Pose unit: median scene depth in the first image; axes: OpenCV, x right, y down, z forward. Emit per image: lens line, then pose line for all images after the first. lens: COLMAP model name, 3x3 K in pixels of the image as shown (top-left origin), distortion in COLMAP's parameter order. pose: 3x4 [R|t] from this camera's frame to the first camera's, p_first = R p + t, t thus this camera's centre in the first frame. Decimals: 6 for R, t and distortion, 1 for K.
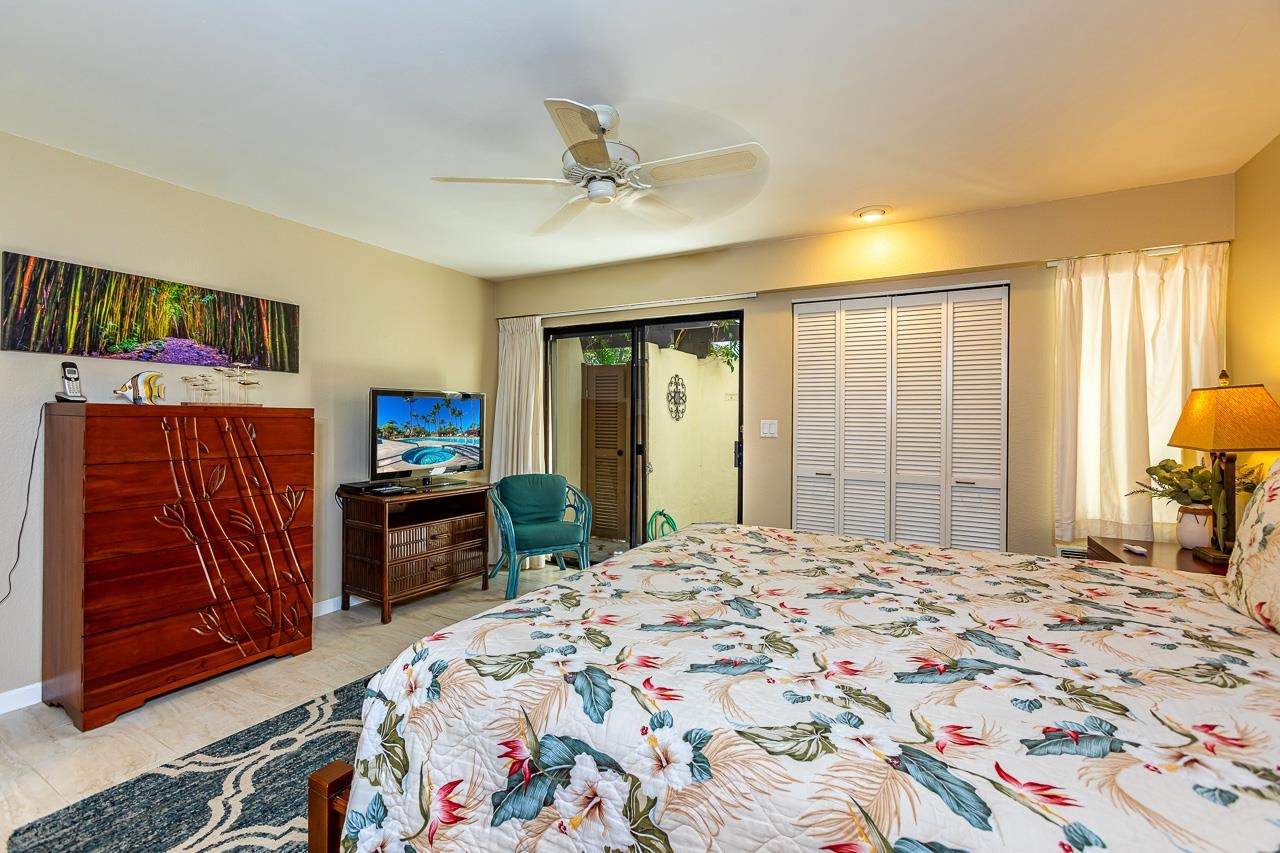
lens RADIAL K [[576.9, 0, 622.8], [0, 576.9, 414.9], [0, 0, 1]] dist [-0.015966, 0.001924]
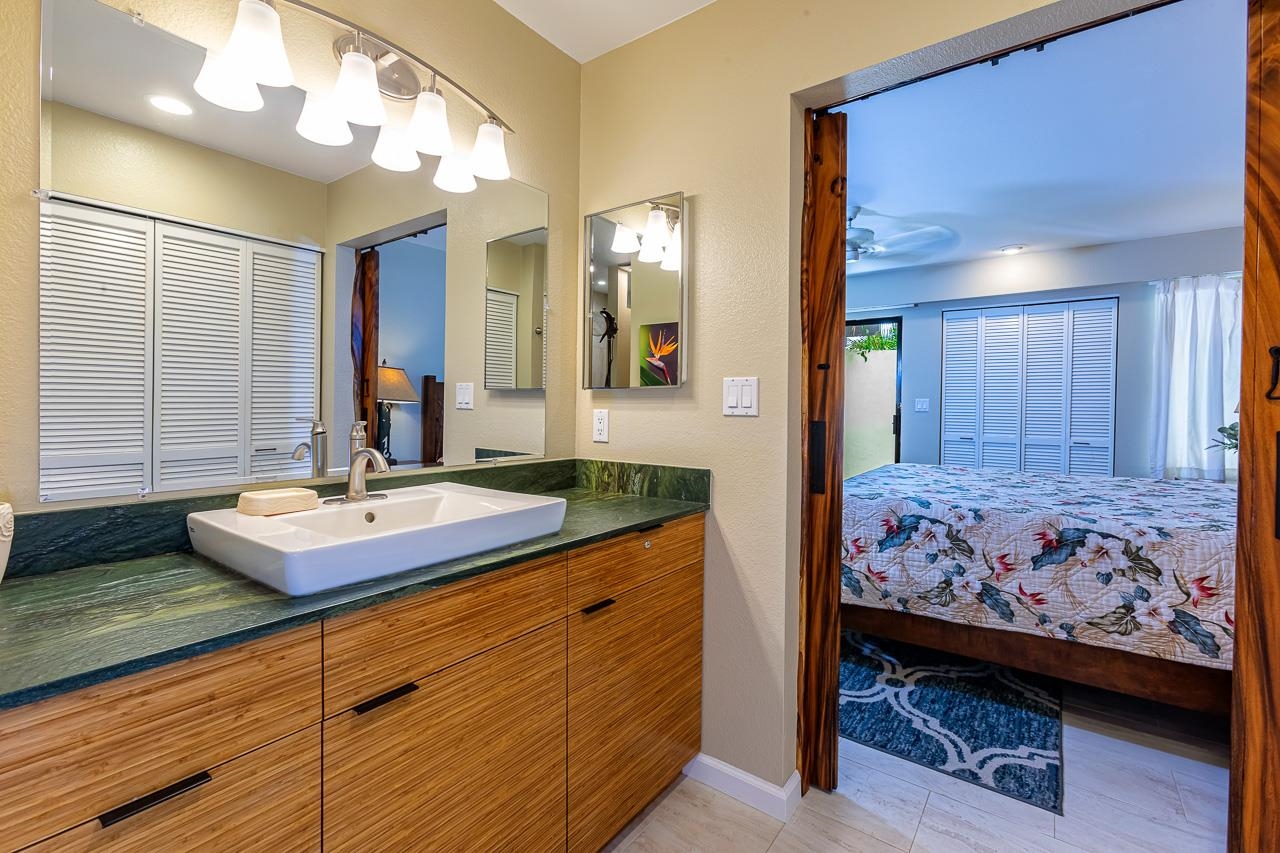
lens RADIAL K [[576.9, 0, 627.1], [0, 576.9, 417.4], [0, 0, 1]] dist [-0.015966, 0.001924]
pose [[0.992007, 0.000038, -0.126183, -0.313535], [0.002892, 0.999730, 0.023036, 0.023124], [0.126150, -0.023217, 0.991739, -0.500626]]
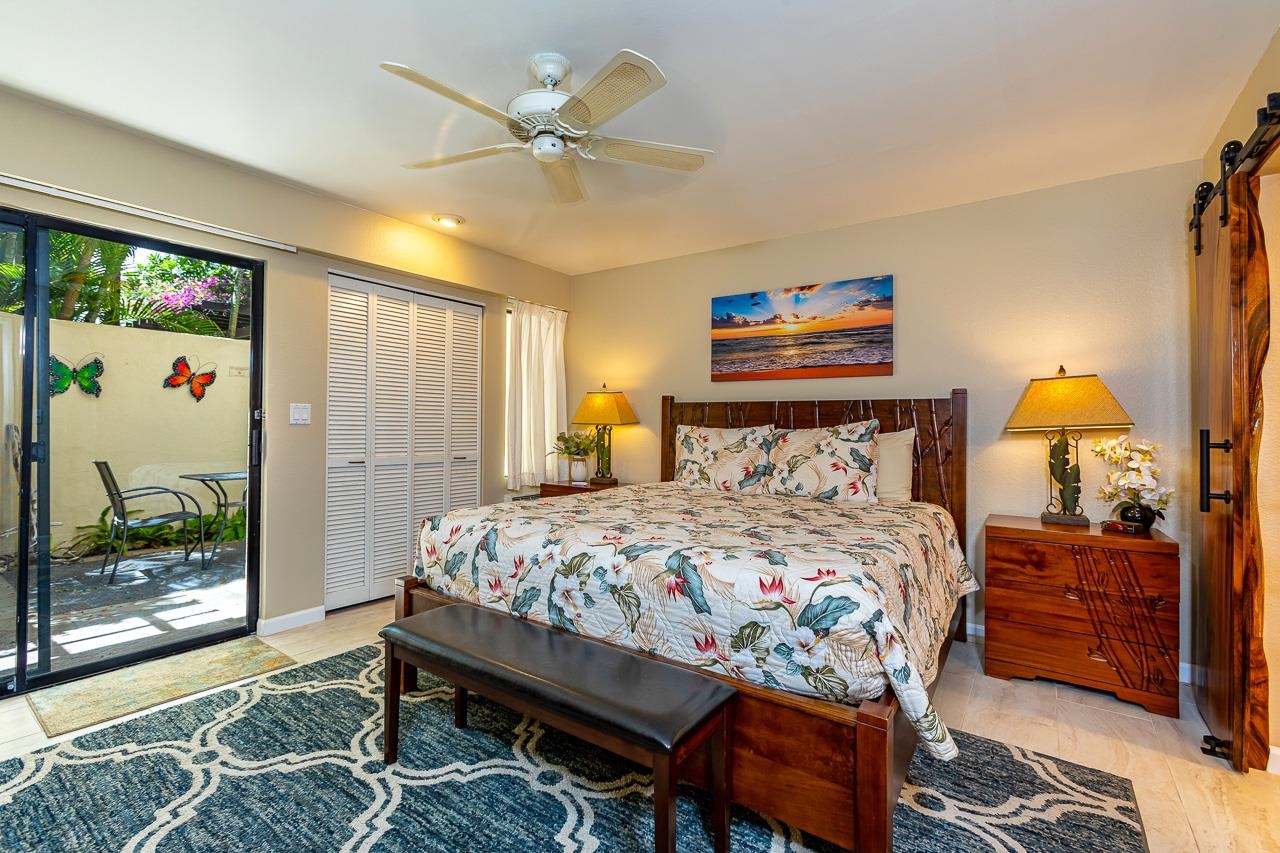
lens RADIAL K [[576.9, 0, 615.9], [0, 576.9, 424.3], [0, 0, 1]] dist [-0.015966, 0.001924]
pose [[0.118372, -0.000329, 0.992969, -0.626911], [-0.007641, 0.999970, 0.001242, 0.041966], [-0.992940, -0.007735, 0.118366, 0.537127]]
